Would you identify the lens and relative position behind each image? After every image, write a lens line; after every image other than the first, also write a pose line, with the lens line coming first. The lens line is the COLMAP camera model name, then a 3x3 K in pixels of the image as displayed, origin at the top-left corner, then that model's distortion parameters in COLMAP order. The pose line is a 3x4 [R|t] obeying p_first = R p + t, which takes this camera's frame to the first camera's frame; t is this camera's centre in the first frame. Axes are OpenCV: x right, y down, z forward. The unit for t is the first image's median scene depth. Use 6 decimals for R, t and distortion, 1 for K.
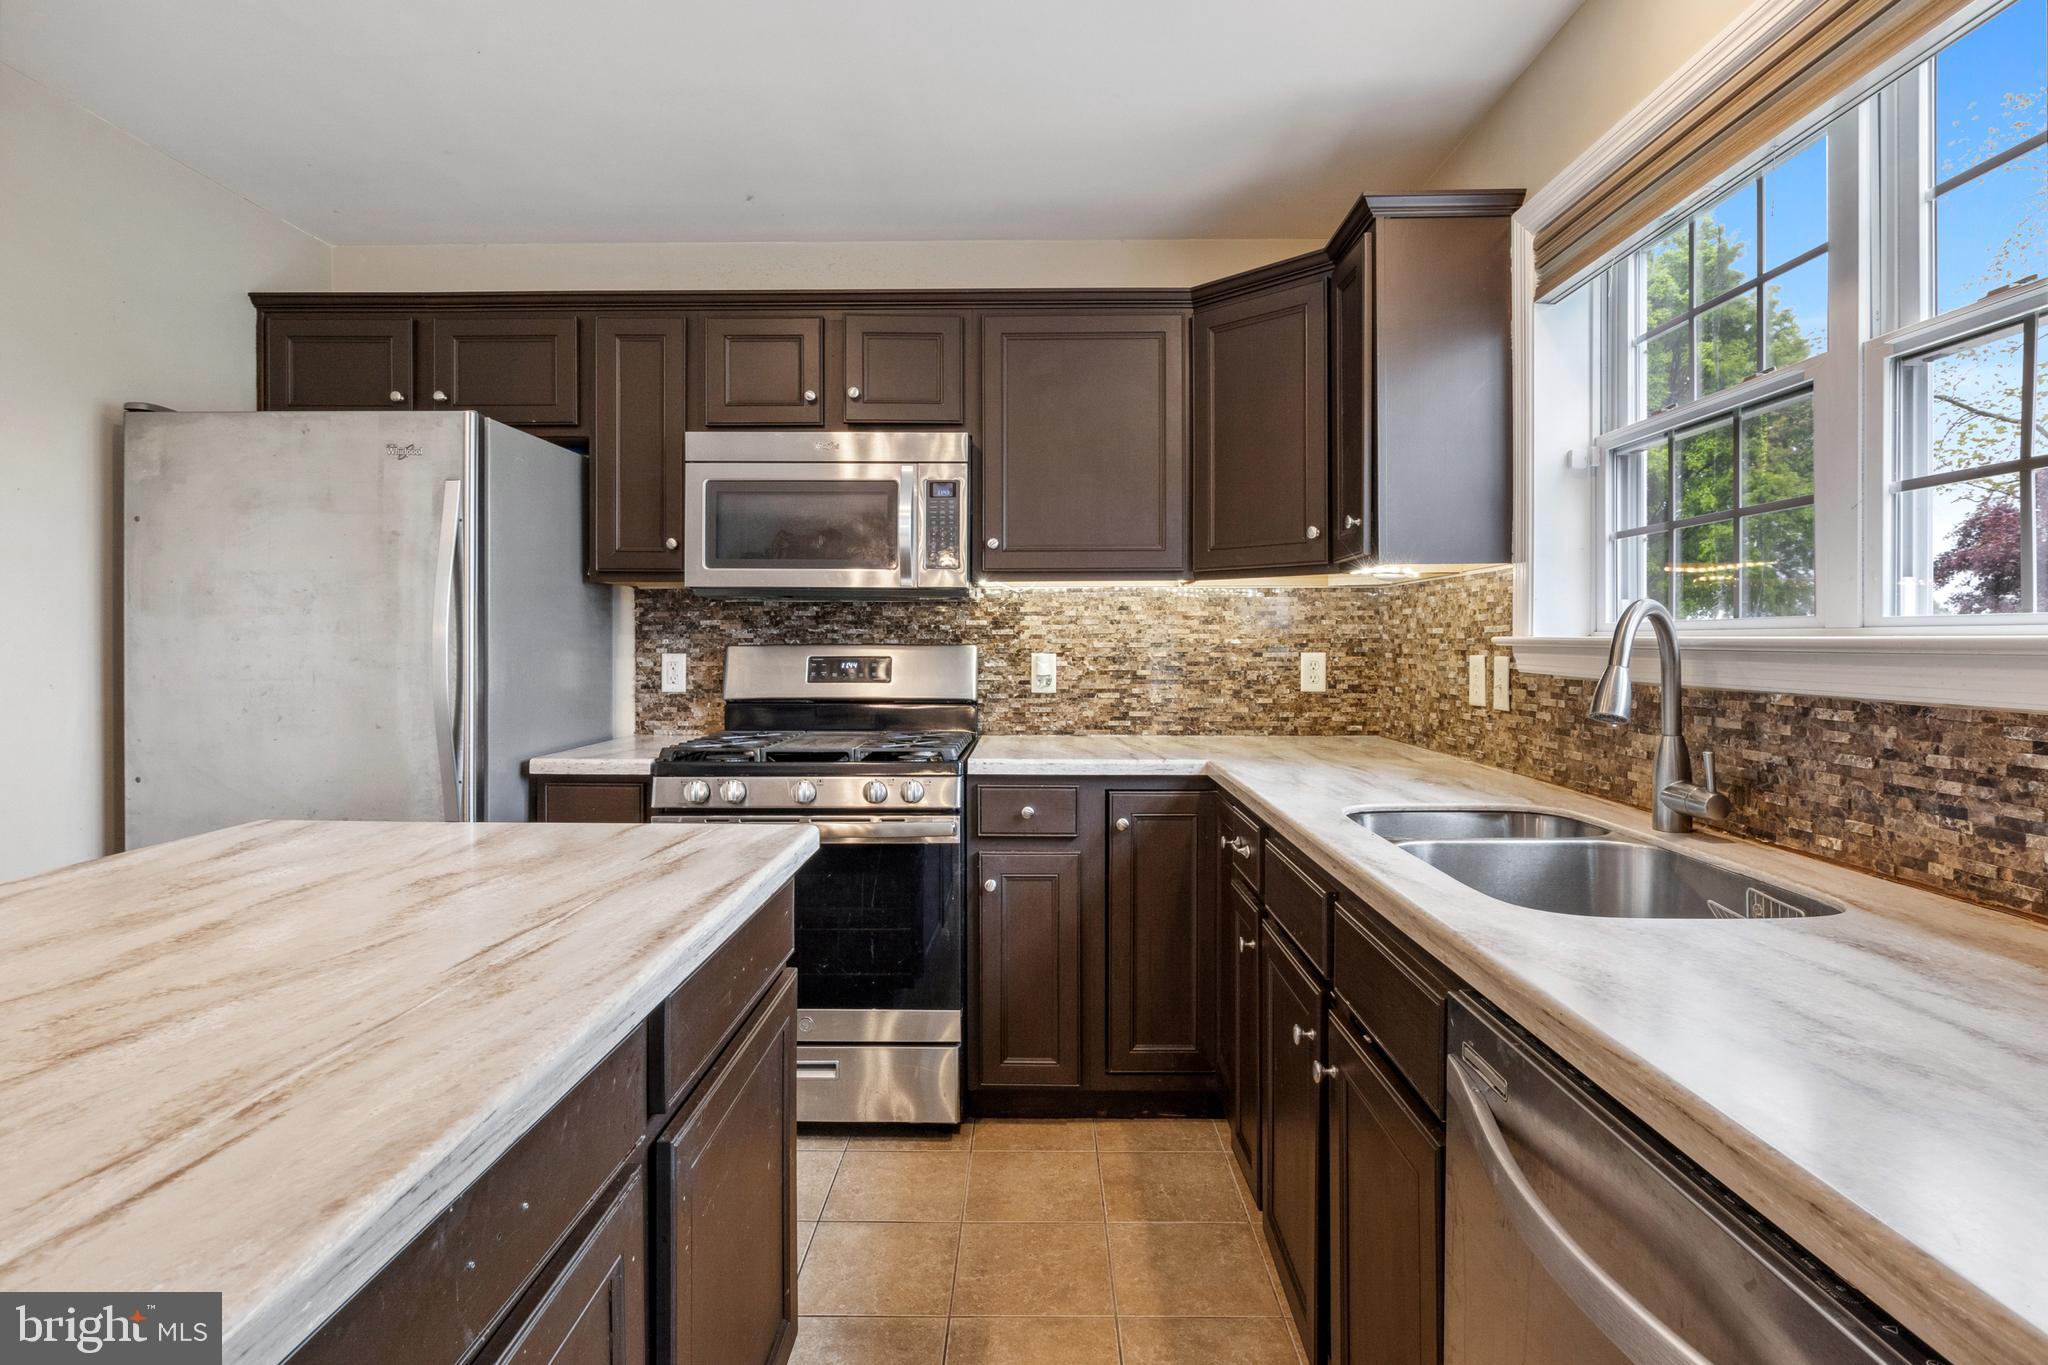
lens RADIAL K [[1036.8, 0, 1022.6], [0, 1036.8, 646.1], [0, 0, 1]] dist [-0.003530, -0.001584]
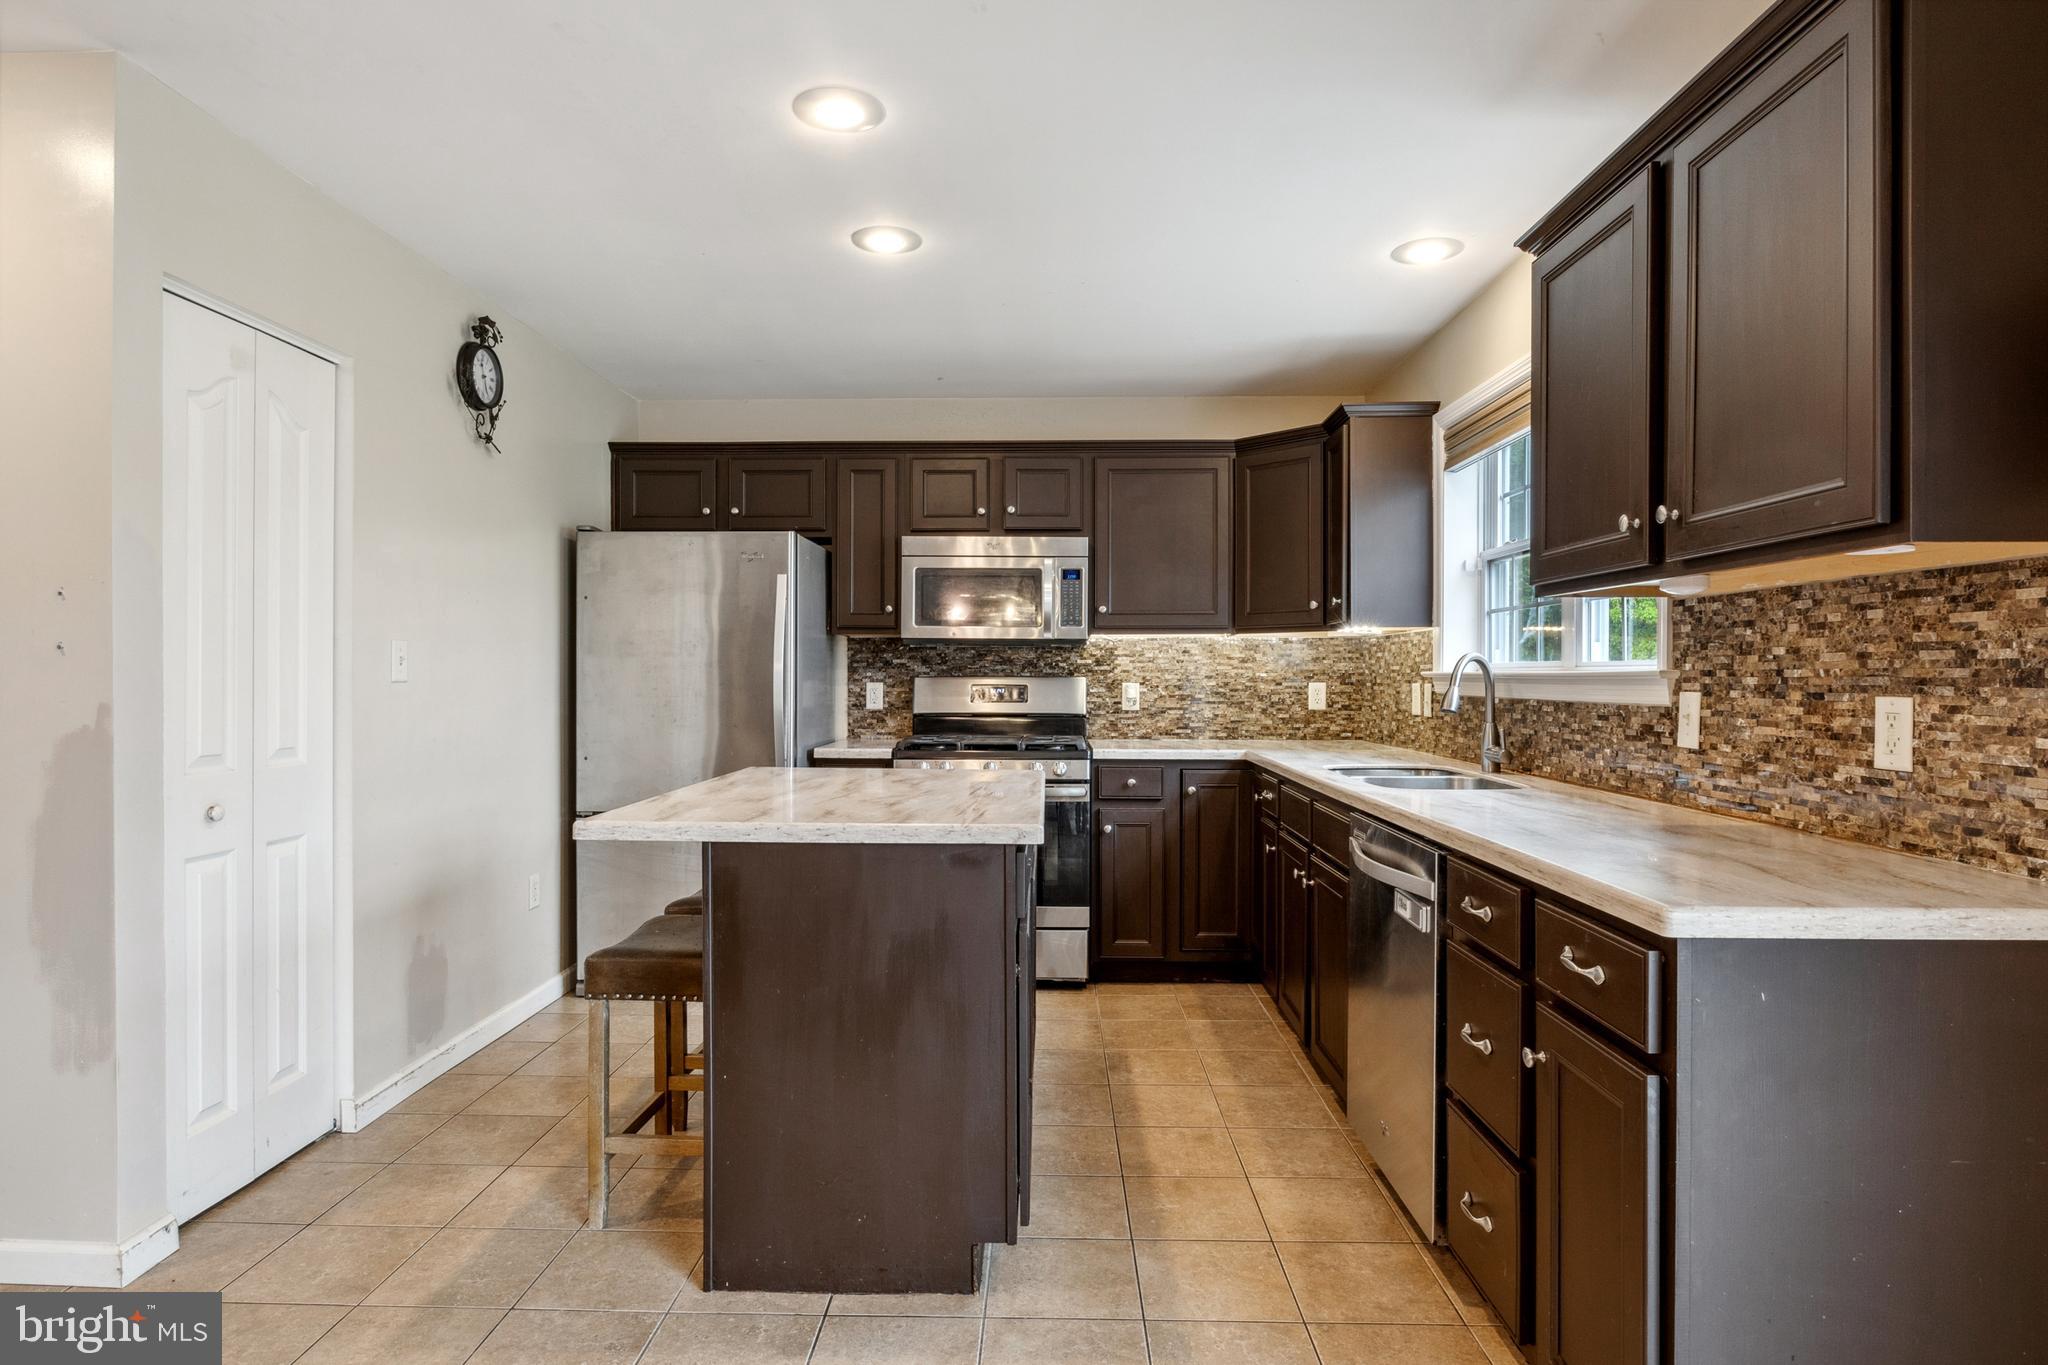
lens RADIAL K [[1100.4, 0, 1017.7], [0, 1100.4, 685.6], [0, 0, 1]] dist [-0.002583, -0.000117]
pose [[0.999893, 0.001854, -0.014480, -0.133286], [-0.001800, 0.999991, 0.003745, 0.006303], [0.014487, -0.003718, 0.999888, -0.624661]]
